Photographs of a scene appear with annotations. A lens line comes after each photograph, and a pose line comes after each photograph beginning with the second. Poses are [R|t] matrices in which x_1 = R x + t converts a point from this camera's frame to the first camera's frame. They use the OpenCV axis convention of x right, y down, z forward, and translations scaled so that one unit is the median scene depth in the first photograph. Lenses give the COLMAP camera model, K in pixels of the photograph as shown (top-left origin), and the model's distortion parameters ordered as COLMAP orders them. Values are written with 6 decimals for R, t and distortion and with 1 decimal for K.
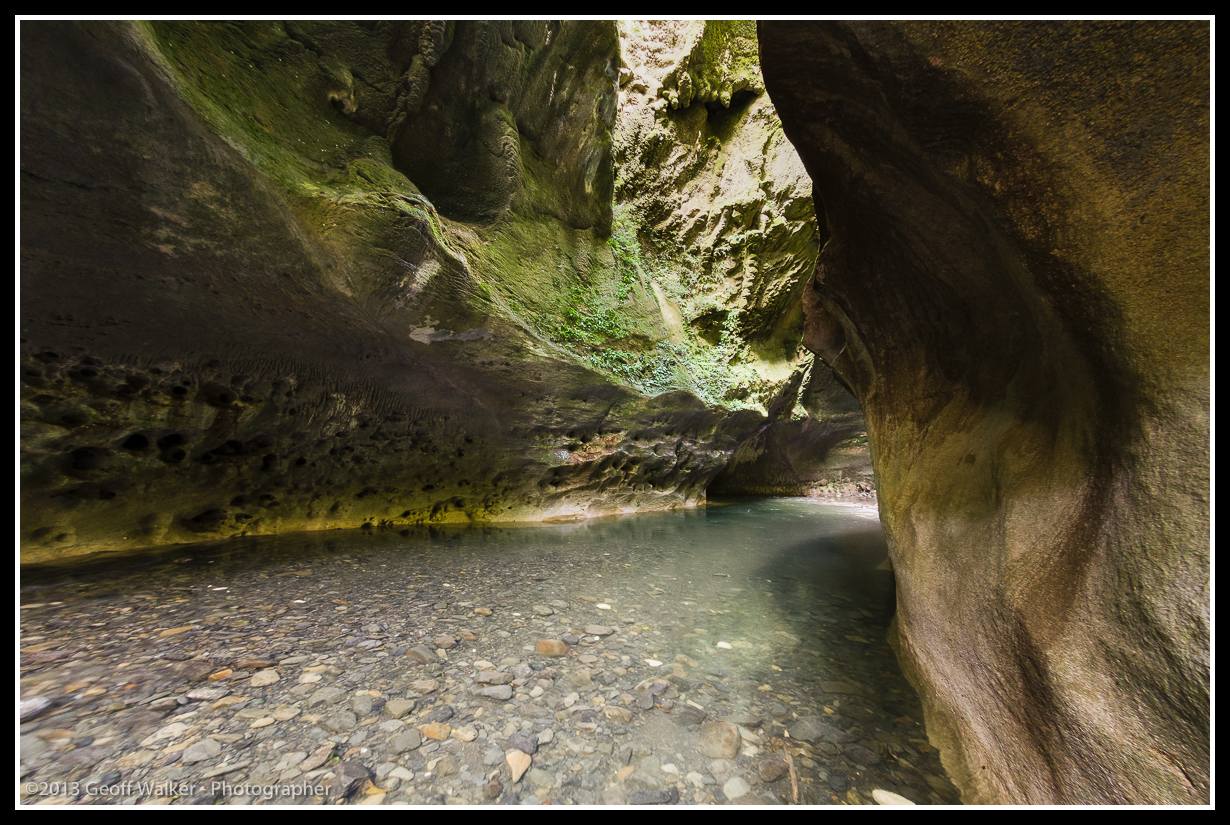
lens RADIAL K [[421.6, 0, 615.4], [0, 421.6, 419.6], [0, 0, 1]] dist [0.004798, -0.000123]
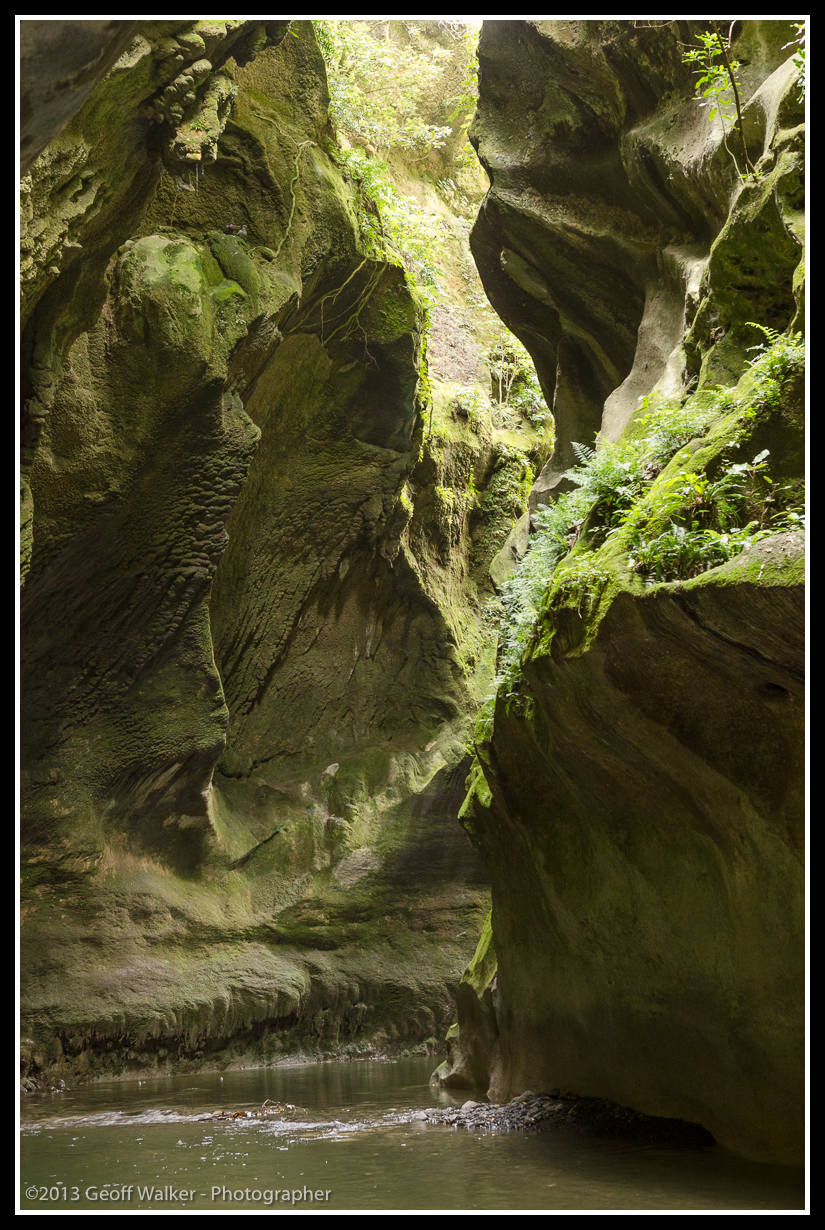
lens RADIAL K [[1802.1, 0, 415.7], [0, 1802.1, 611.9], [0, 0, 1]] dist [-0.023280, 0.000000]
pose [[0.553651, 0.127449, 0.822939, -0.389936], [-0.039675, 0.991134, -0.126805, 0.027997], [-0.831803, 0.037556, 0.553798, 0.270483]]
